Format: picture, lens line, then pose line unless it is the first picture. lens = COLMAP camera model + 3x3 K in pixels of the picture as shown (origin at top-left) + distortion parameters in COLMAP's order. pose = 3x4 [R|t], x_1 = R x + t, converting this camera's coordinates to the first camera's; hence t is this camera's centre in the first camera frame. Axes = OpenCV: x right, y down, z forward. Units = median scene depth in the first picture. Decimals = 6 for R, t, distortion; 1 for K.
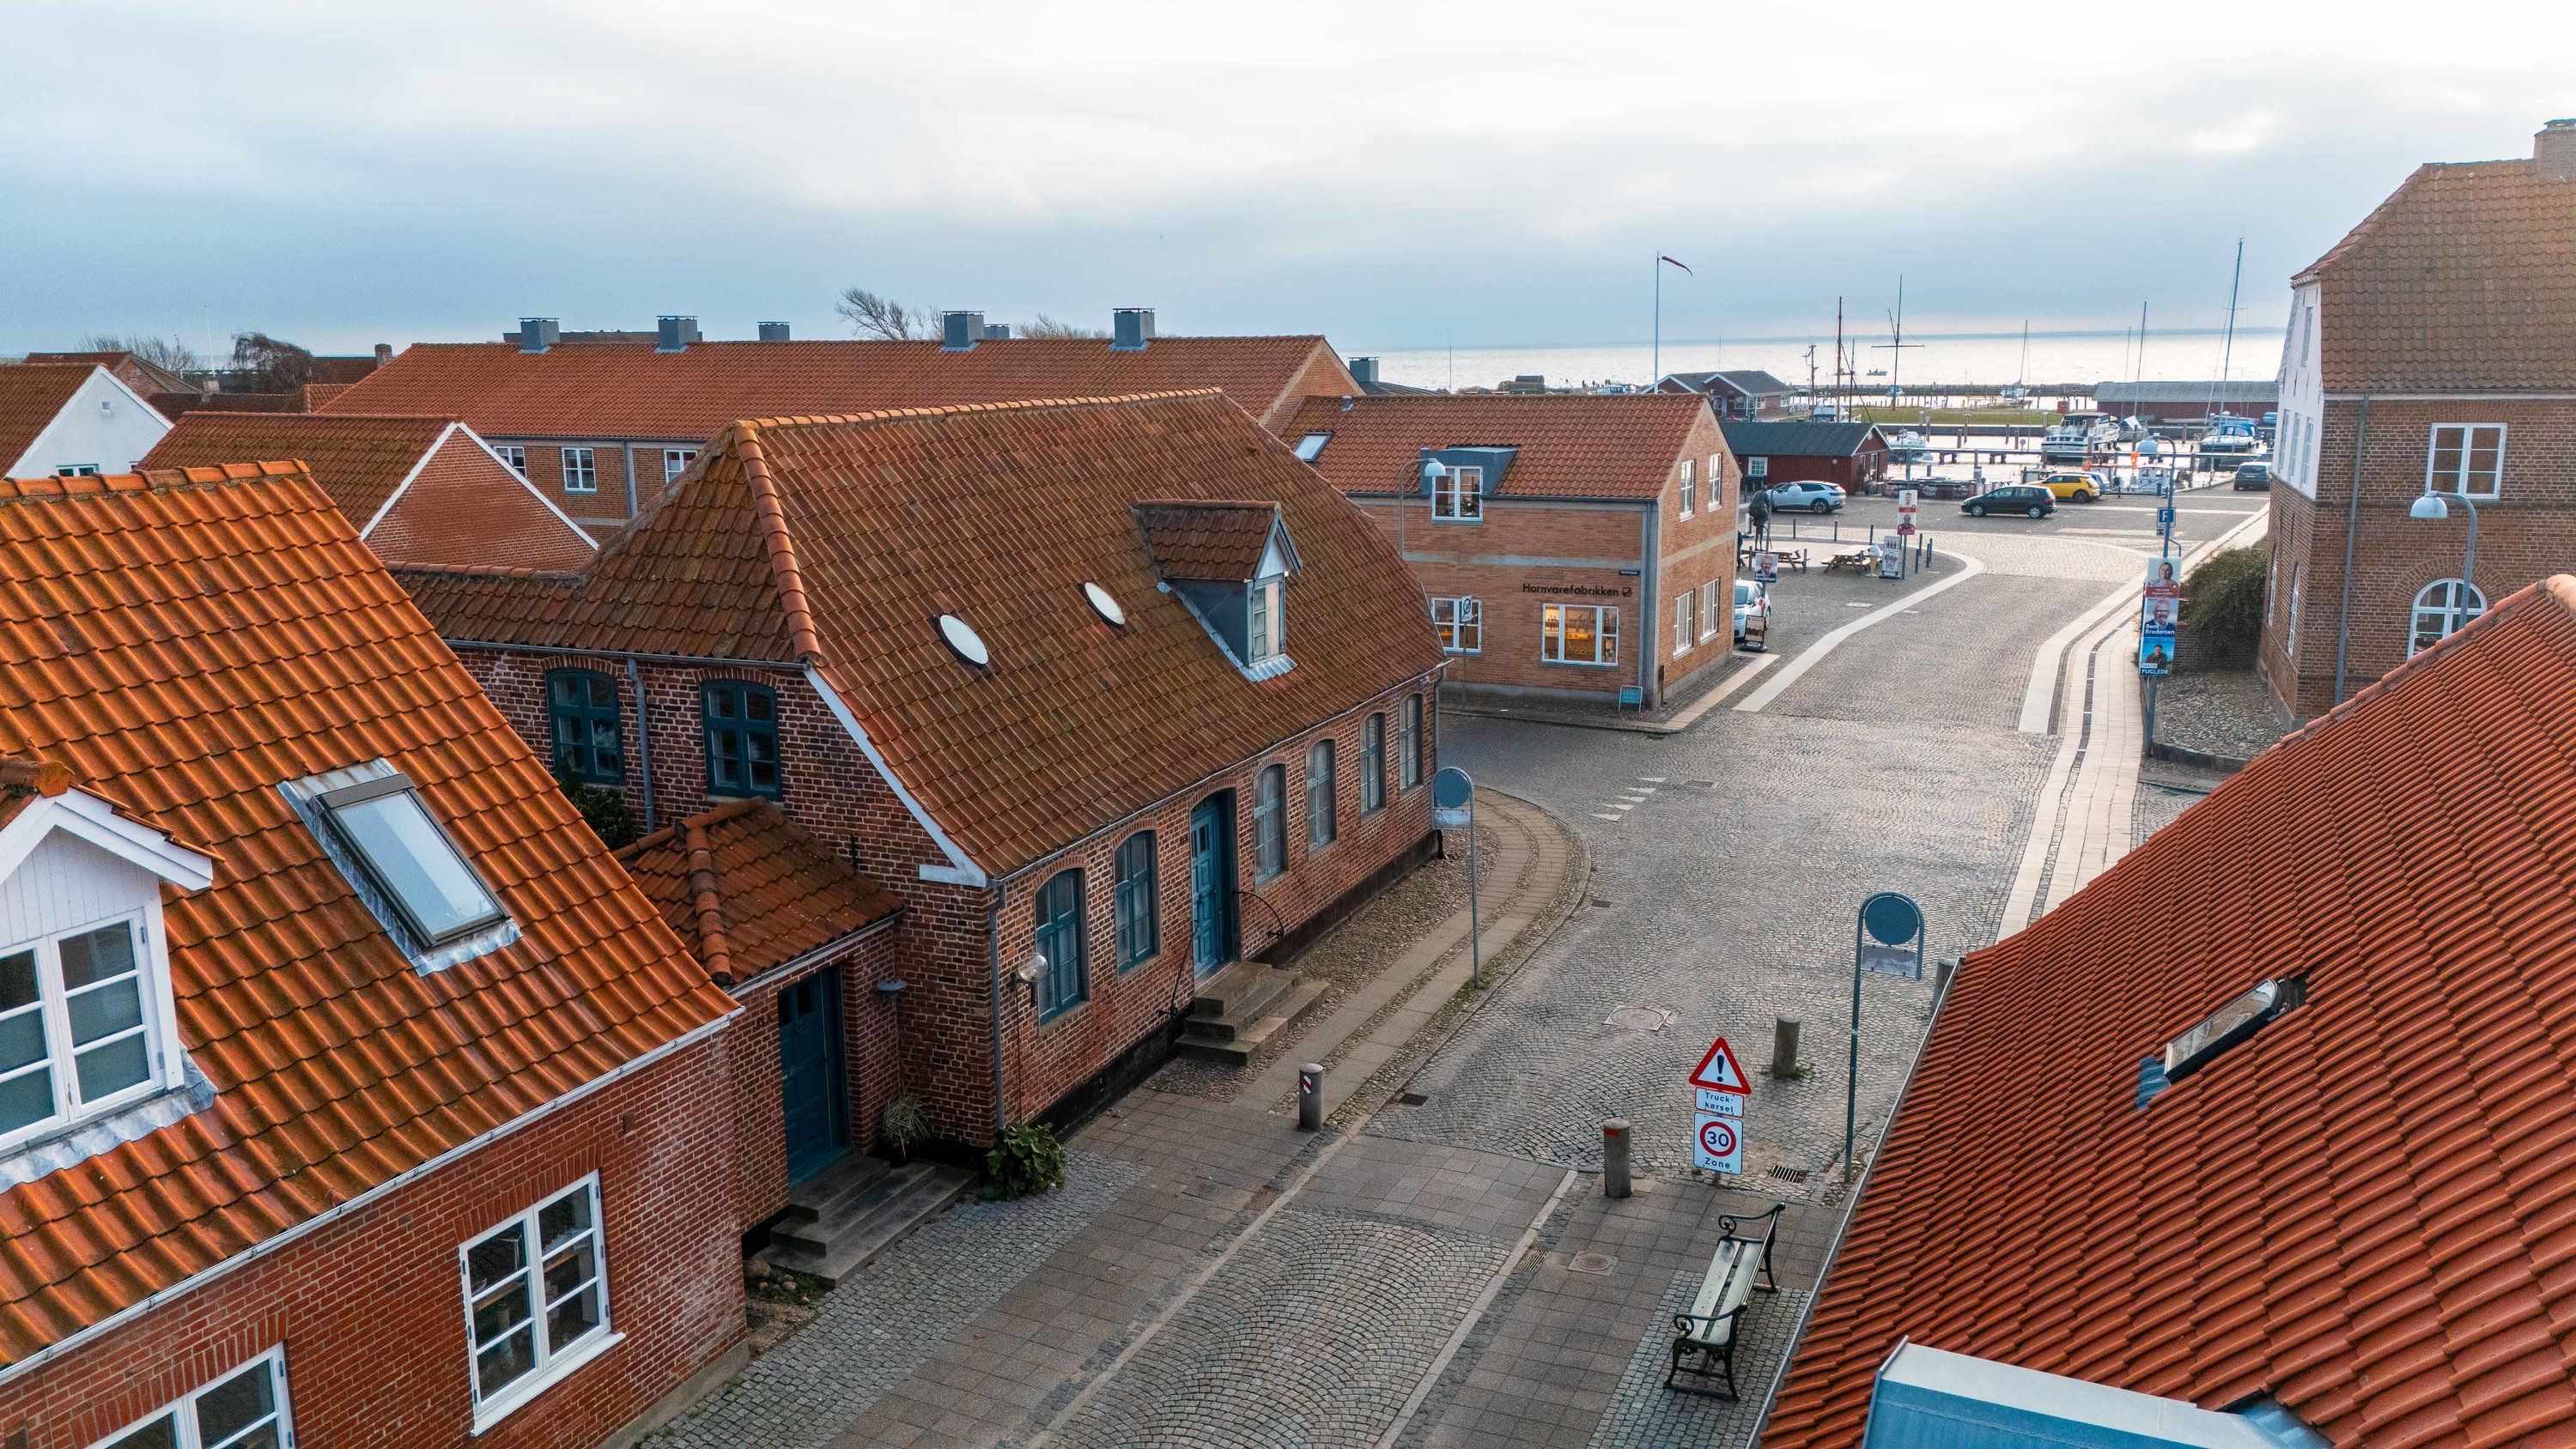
lens RADIAL K [[1877.4, 0, 1295.0], [0, 1877.4, 726.9], [0, 0, 1]] dist [0.084370, -0.073491]
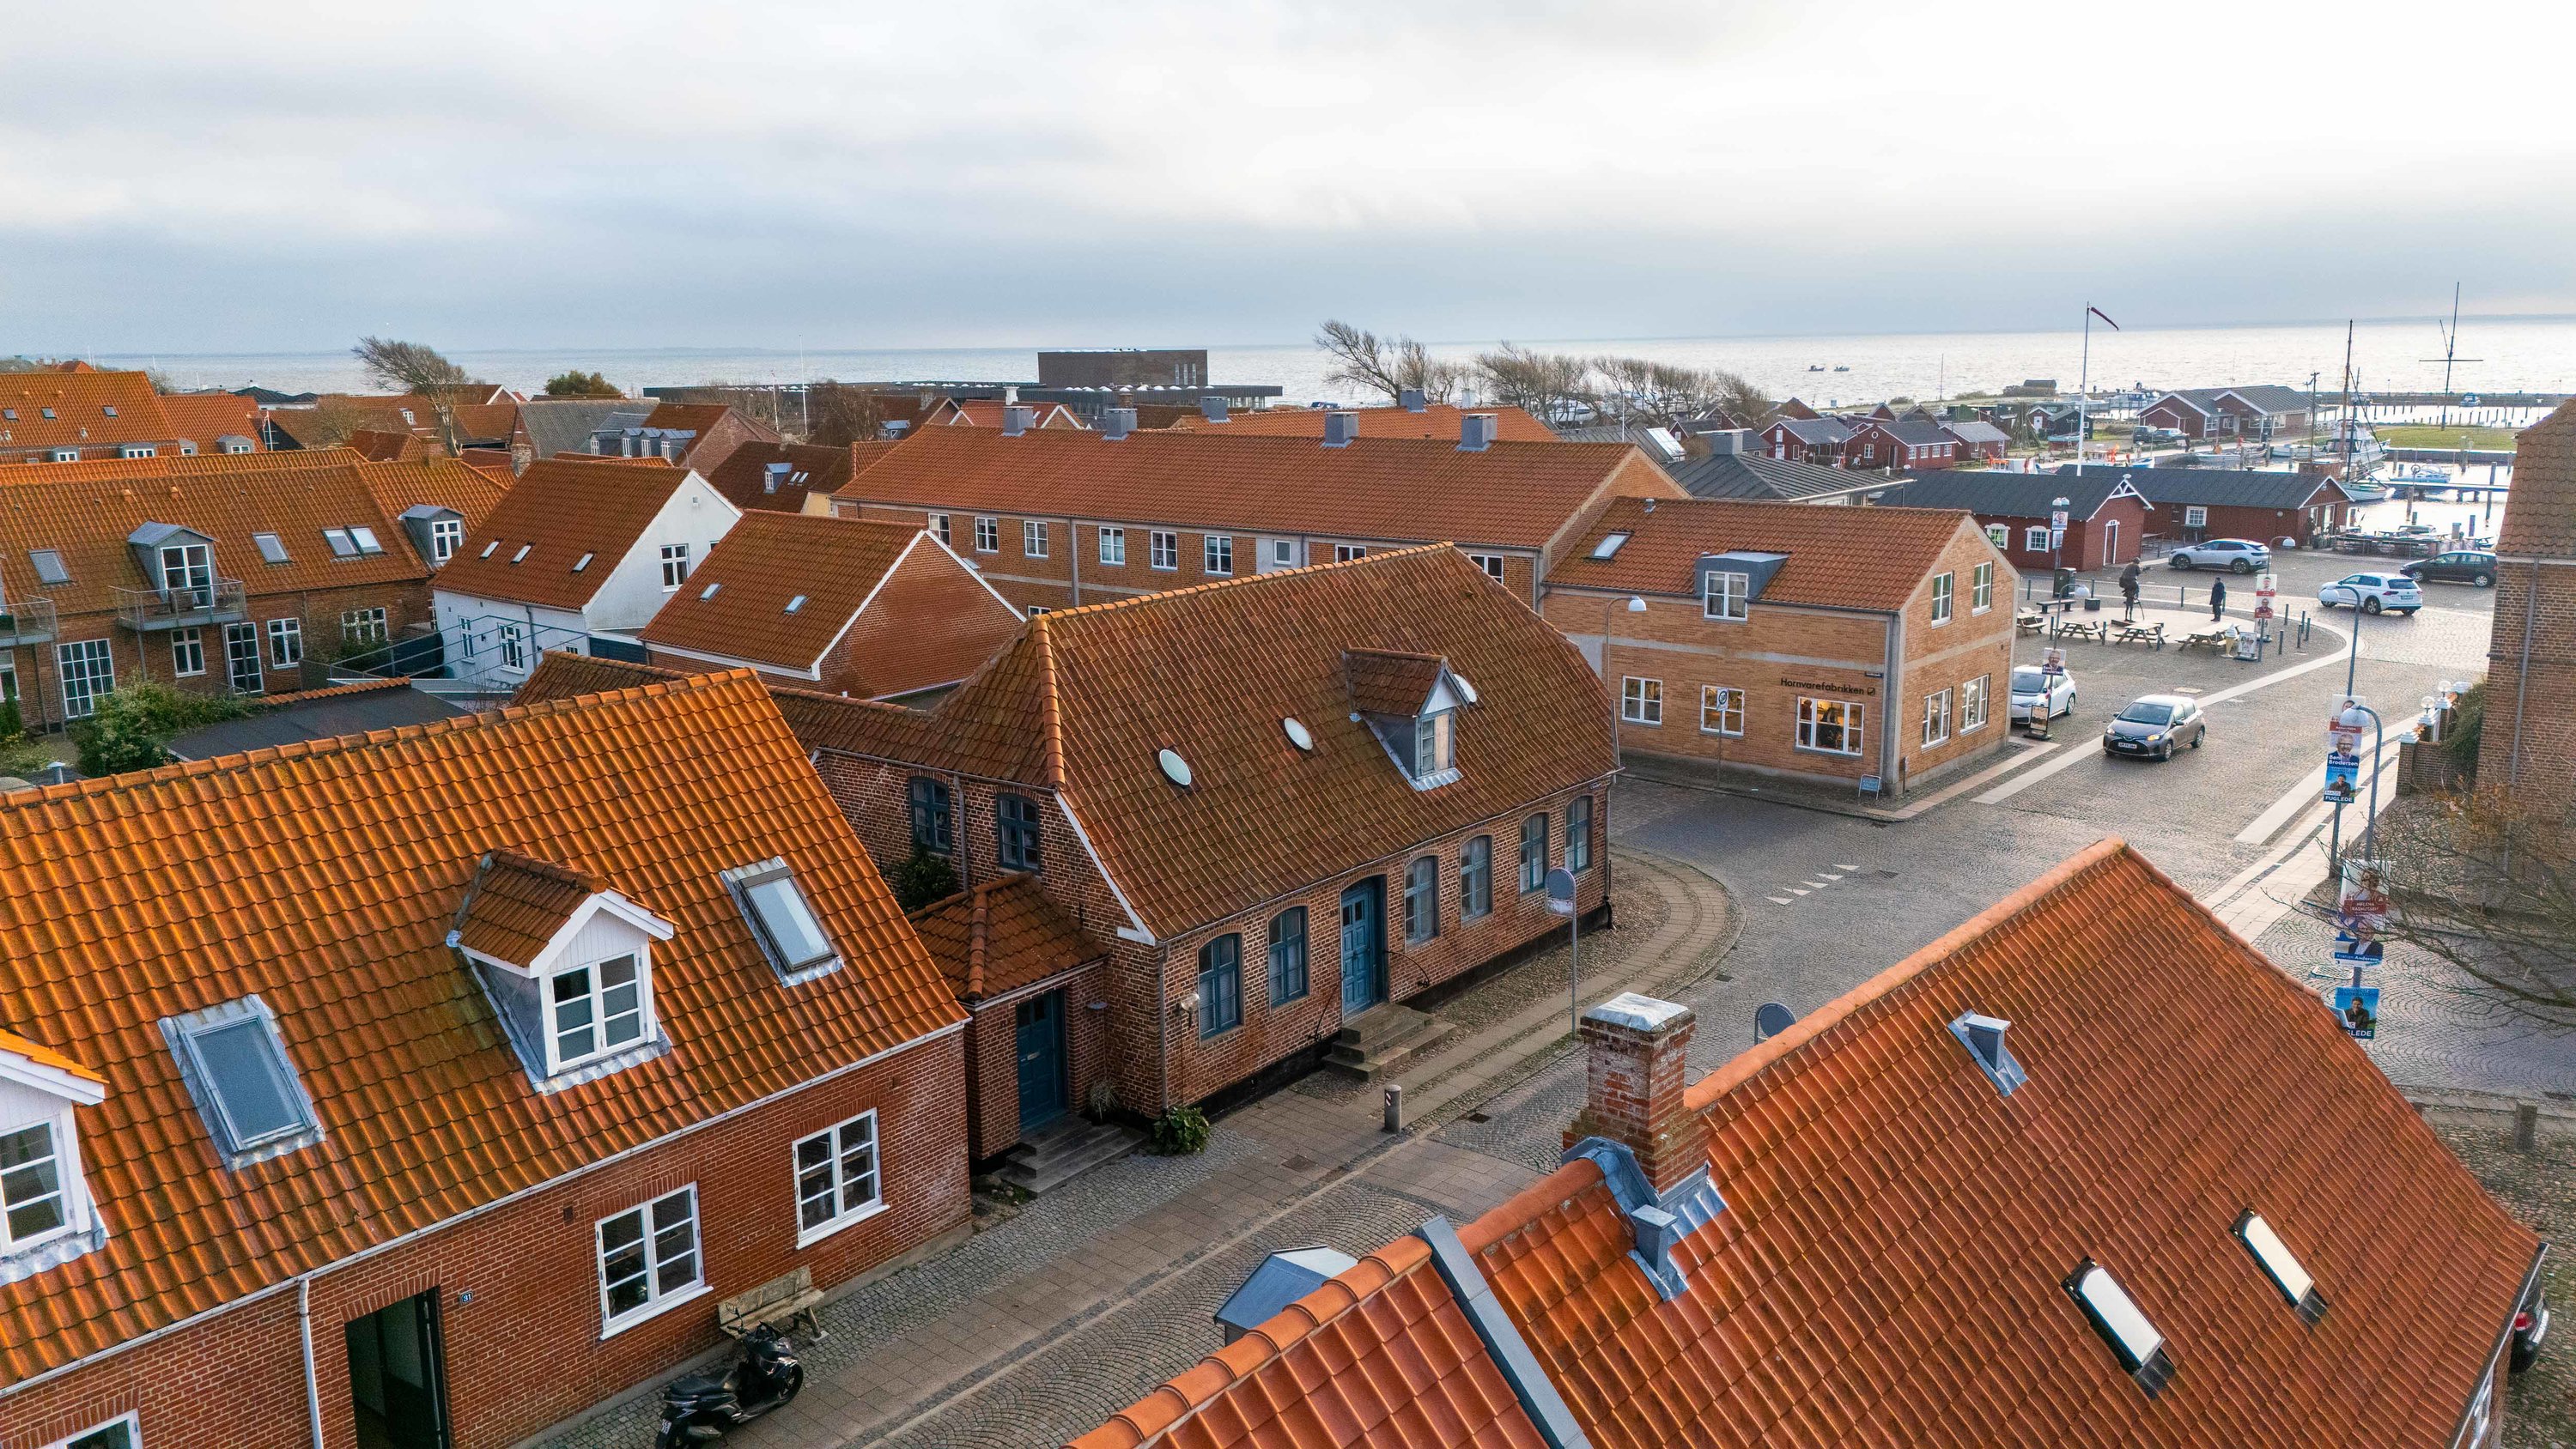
lens RADIAL K [[1877.4, 0, 1297.7], [0, 1877.4, 733.6], [0, 0, 1]] dist [0.084370, -0.073491]
pose [[0.965962, 0.049610, -0.253882, 0.278842], [-0.047404, 0.998766, 0.014801, -0.098263], [0.254303, -0.002262, 0.967122, -0.367997]]
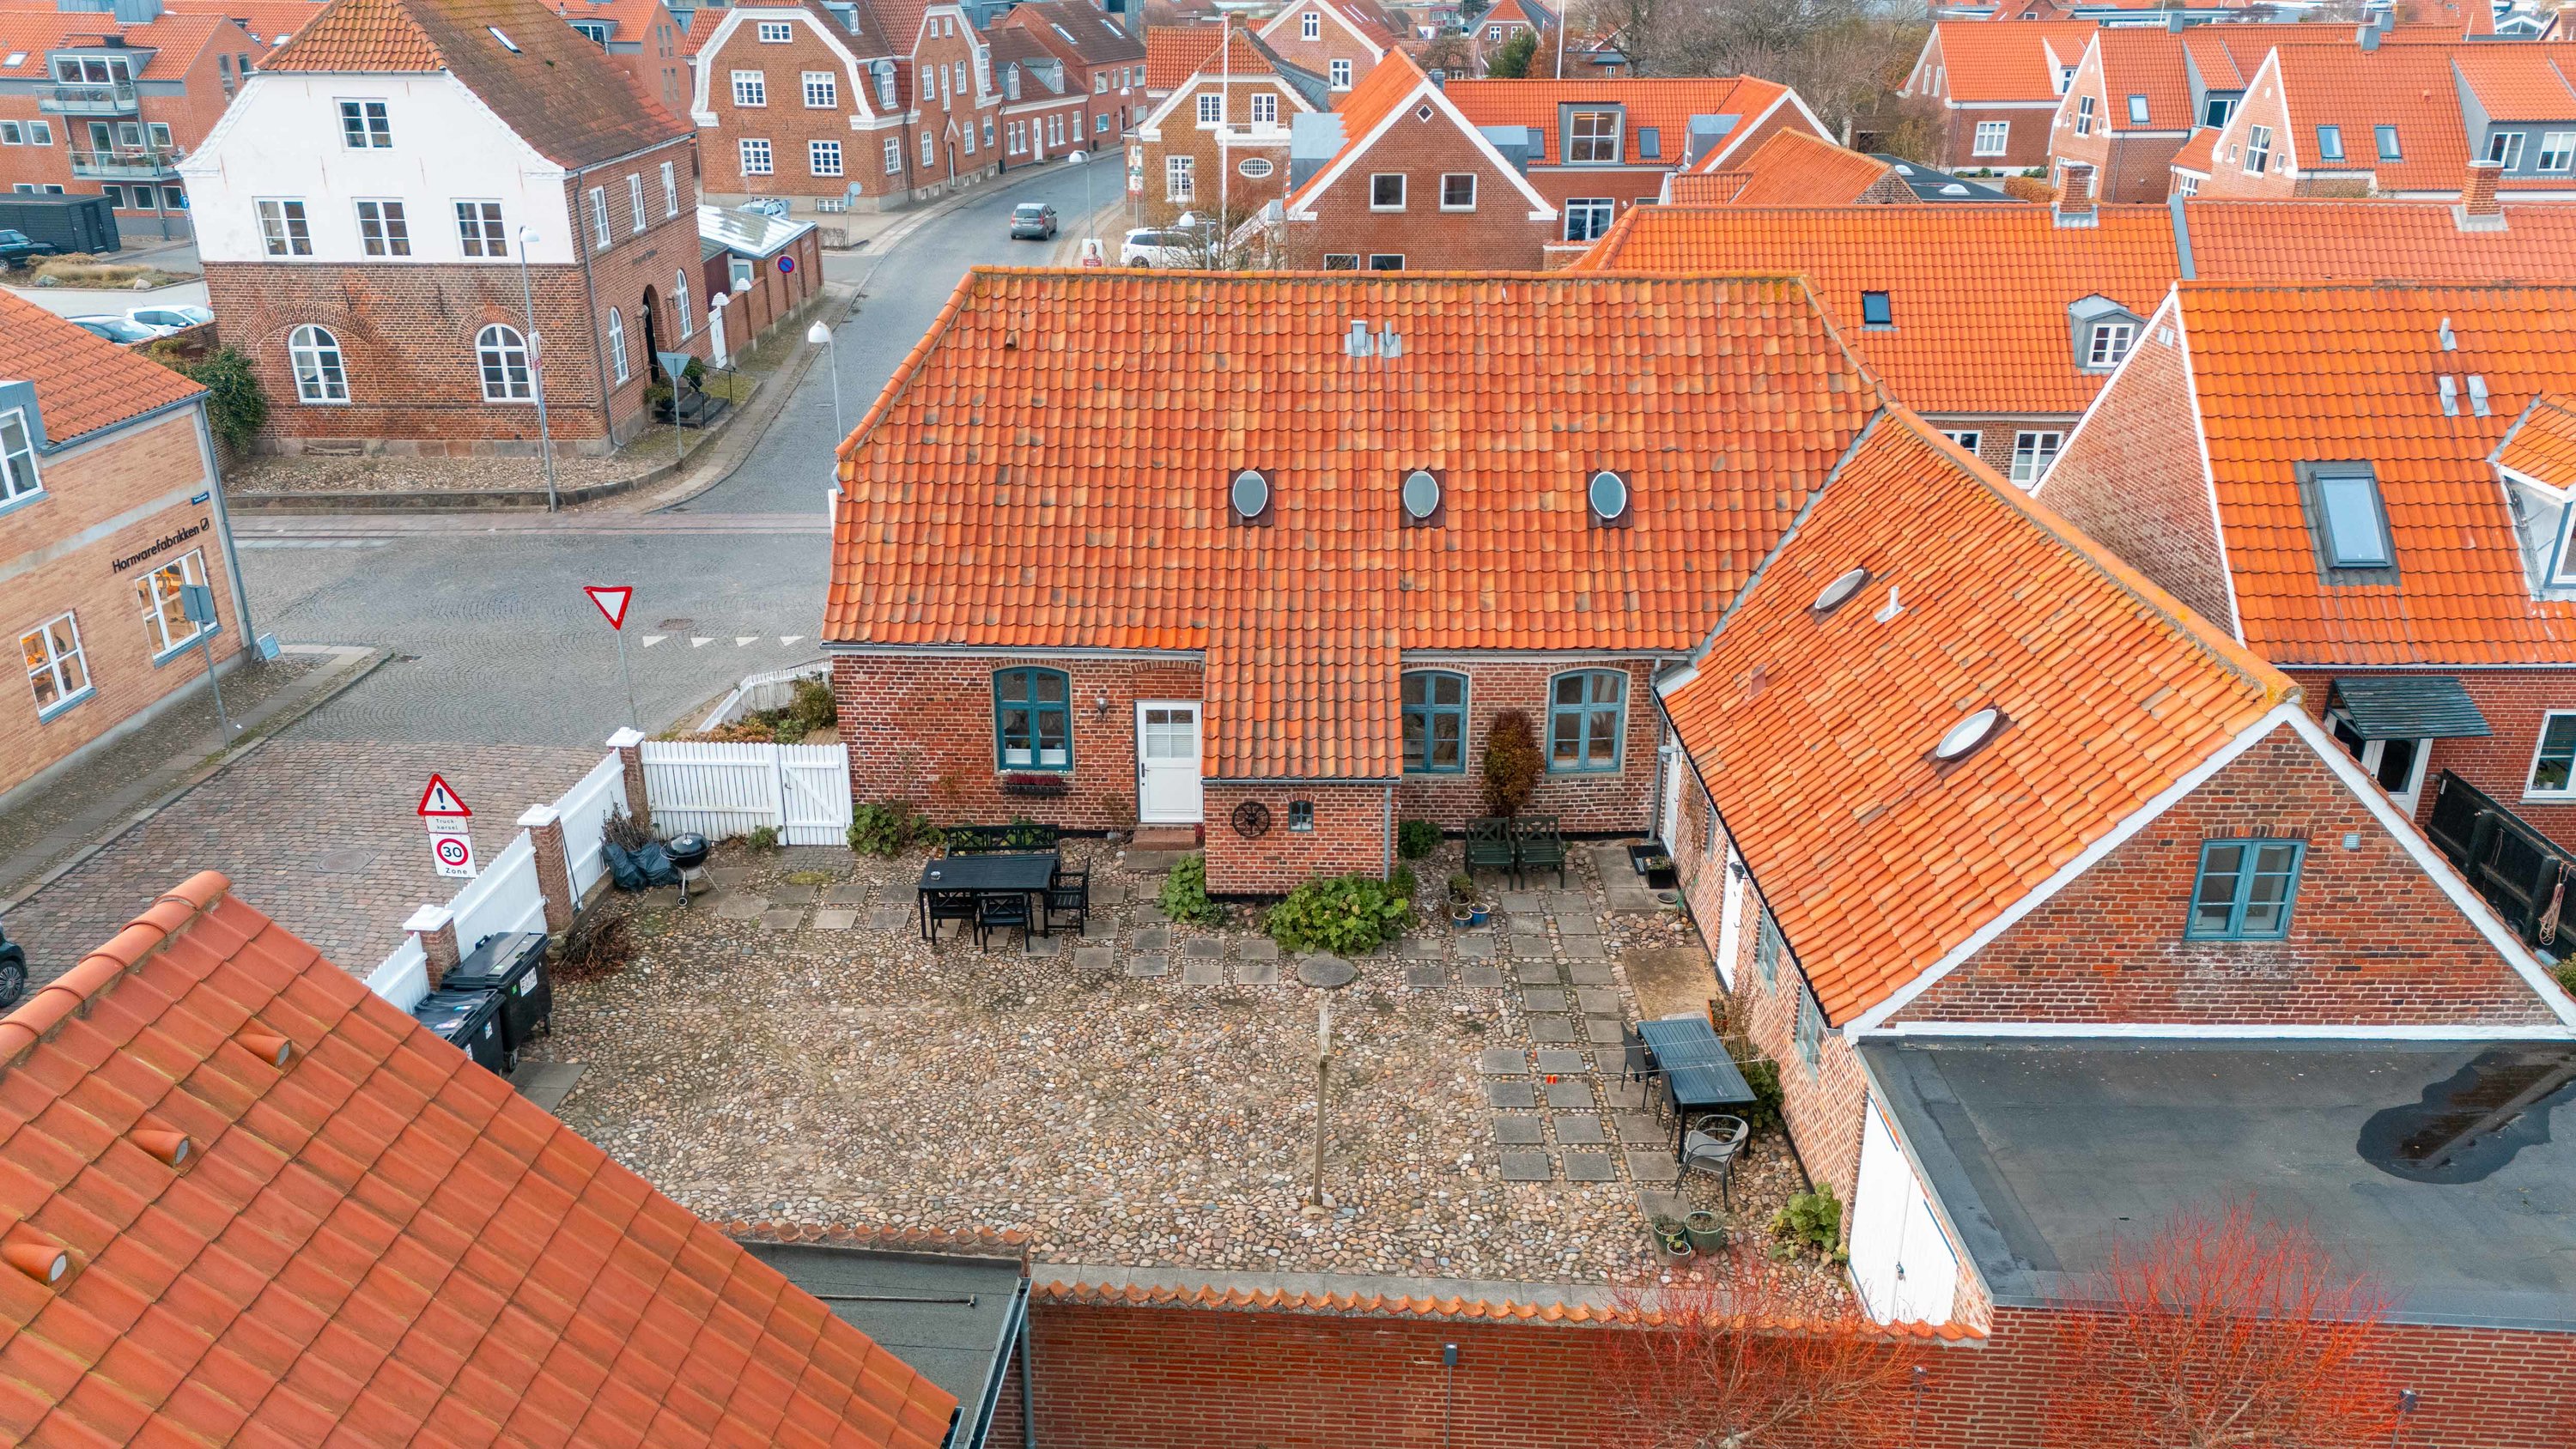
lens RADIAL K [[1877.4, 0, 1294.1], [0, 1877.4, 725.6], [0, 0, 1]] dist [0.084370, -0.073491]
pose [[-0.392900, -0.332805, 0.857246, -1.388850], [0.188233, 0.883368, 0.429219, -0.511029], [-0.900110, 0.330002, -0.284431, 1.783992]]
